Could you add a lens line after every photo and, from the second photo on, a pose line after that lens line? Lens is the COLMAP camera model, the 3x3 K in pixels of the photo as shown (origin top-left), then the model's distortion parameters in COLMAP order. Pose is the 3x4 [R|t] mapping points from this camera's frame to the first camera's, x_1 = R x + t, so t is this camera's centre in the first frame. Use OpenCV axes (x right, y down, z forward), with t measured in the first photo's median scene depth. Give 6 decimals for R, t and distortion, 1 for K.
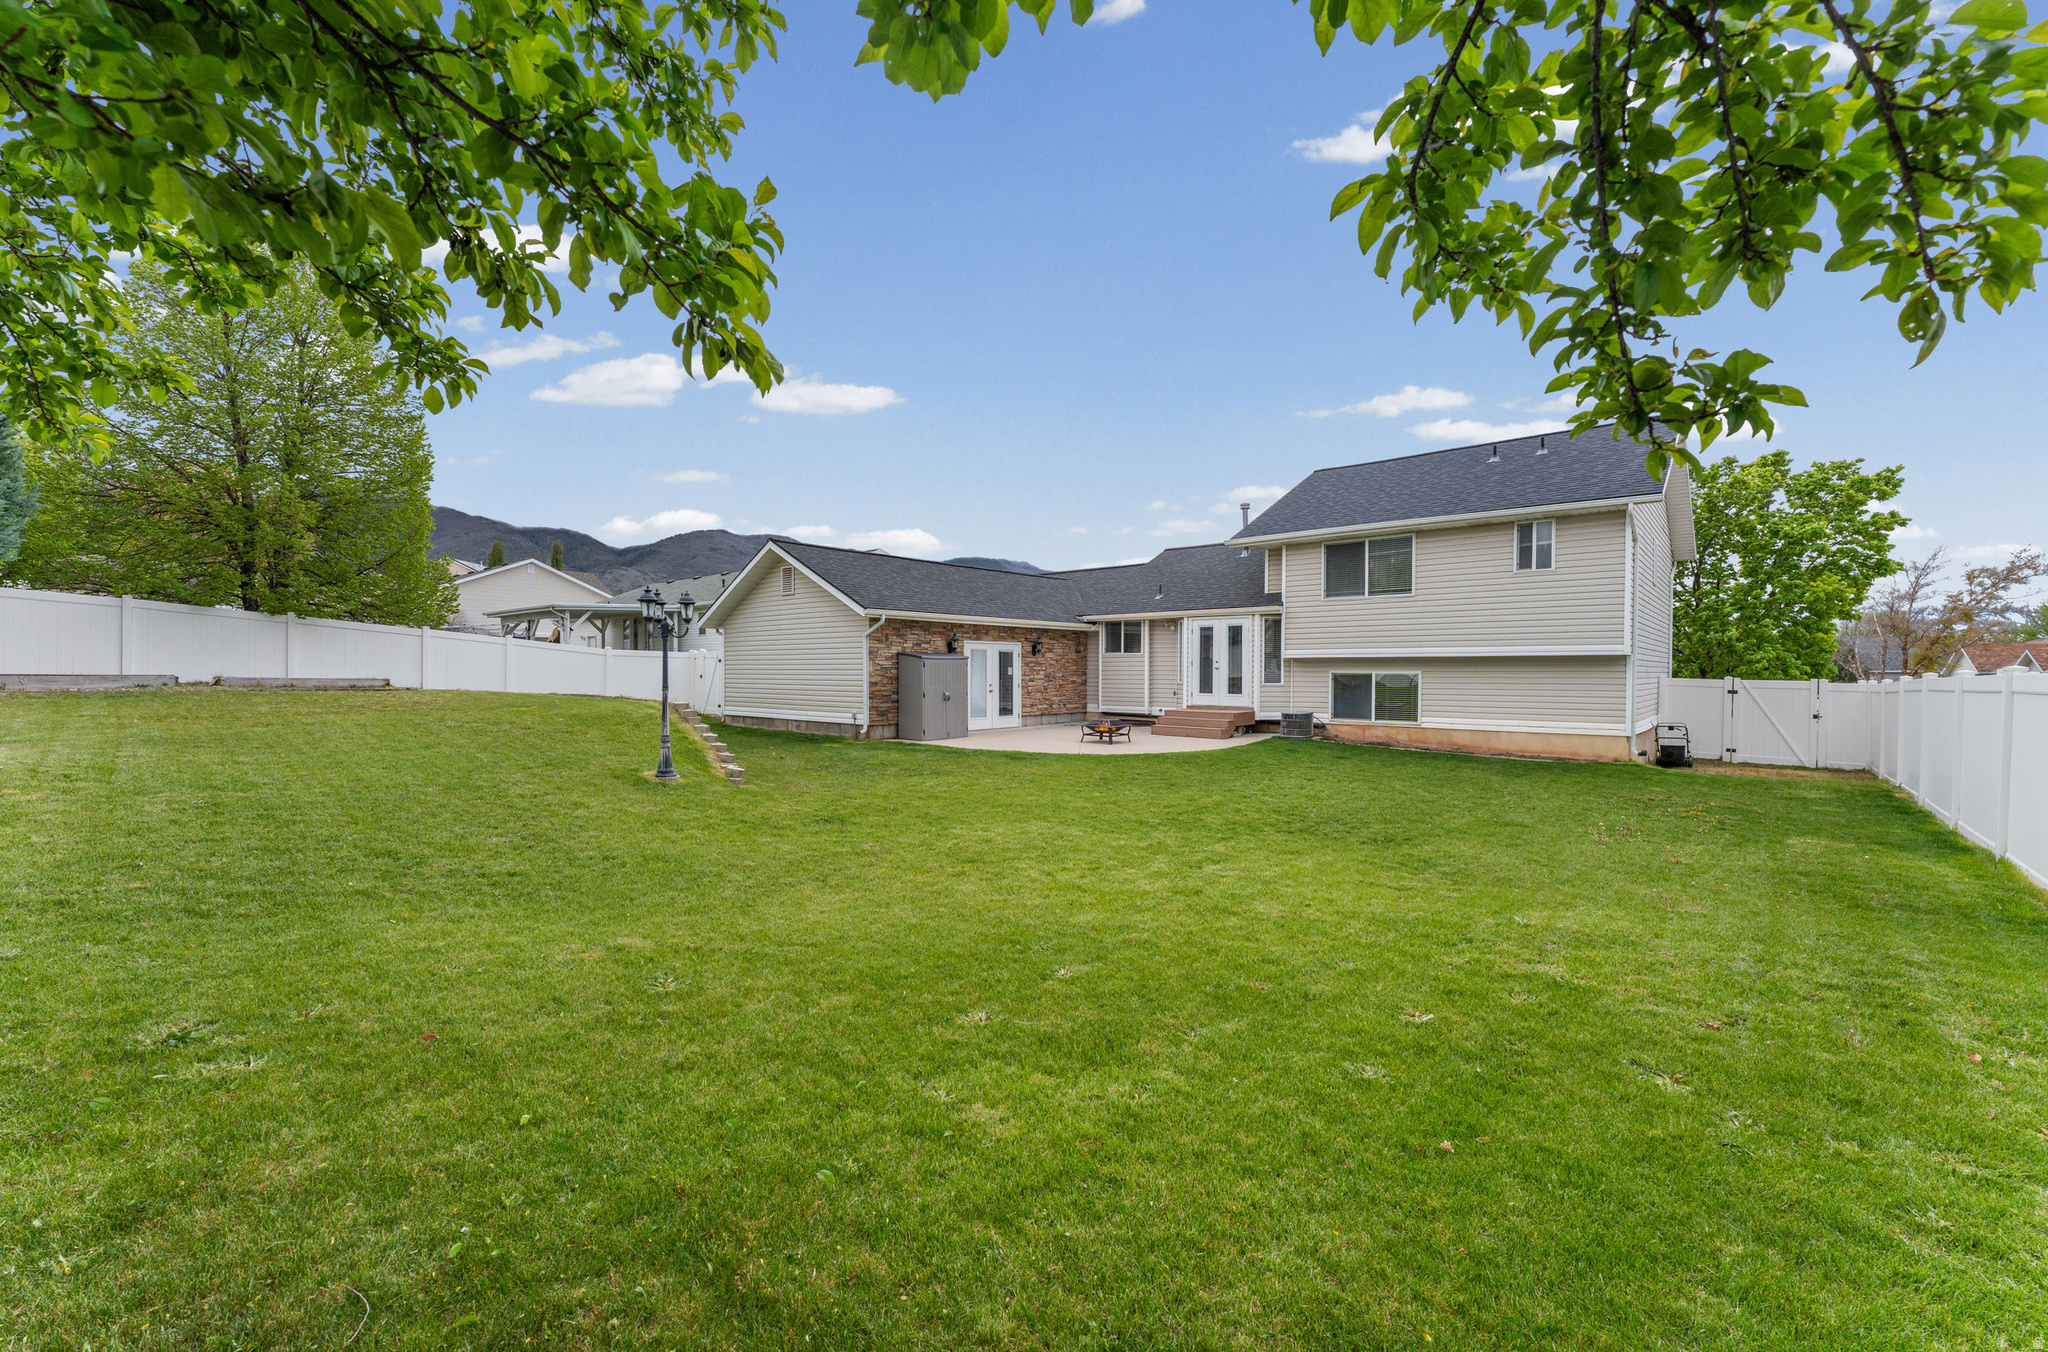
lens RADIAL K [[815.3, 0, 1027.3], [0, 815.3, 679.6], [0, 0, 1]] dist [0.002260, 0.000059]
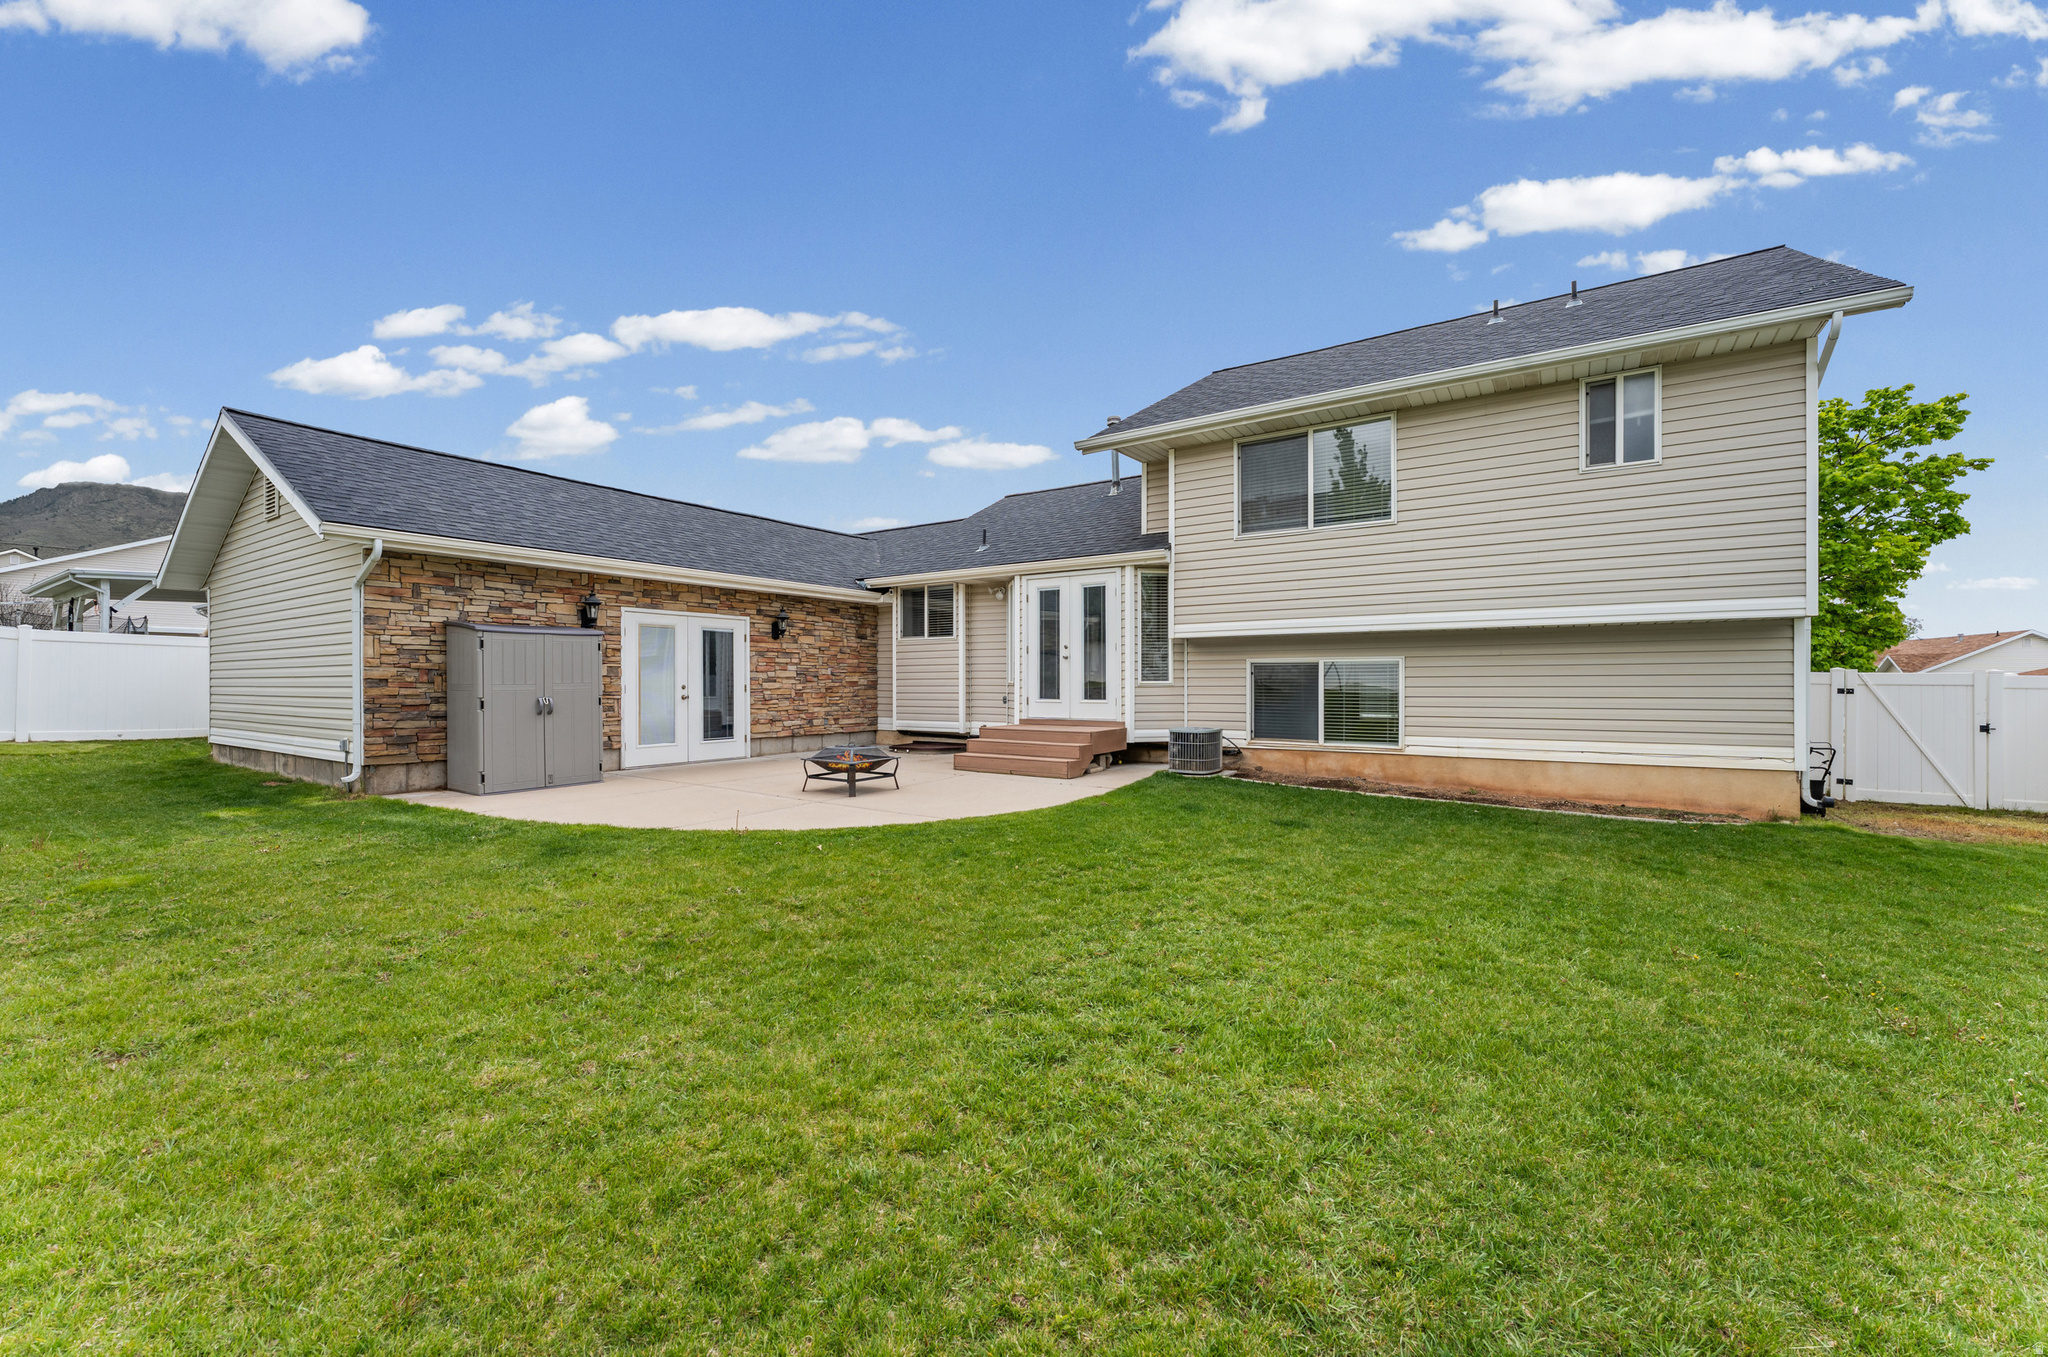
lens RADIAL K [[815.3, 0, 1022.3], [0, 815.3, 684.0], [0, 0, 1]] dist [0.002260, 0.000059]
pose [[0.992156, -0.002891, 0.124971, 0.125240], [0.004233, 0.999936, -0.010482, 0.012017], [-0.124932, 0.010928, 0.992105, 0.404609]]
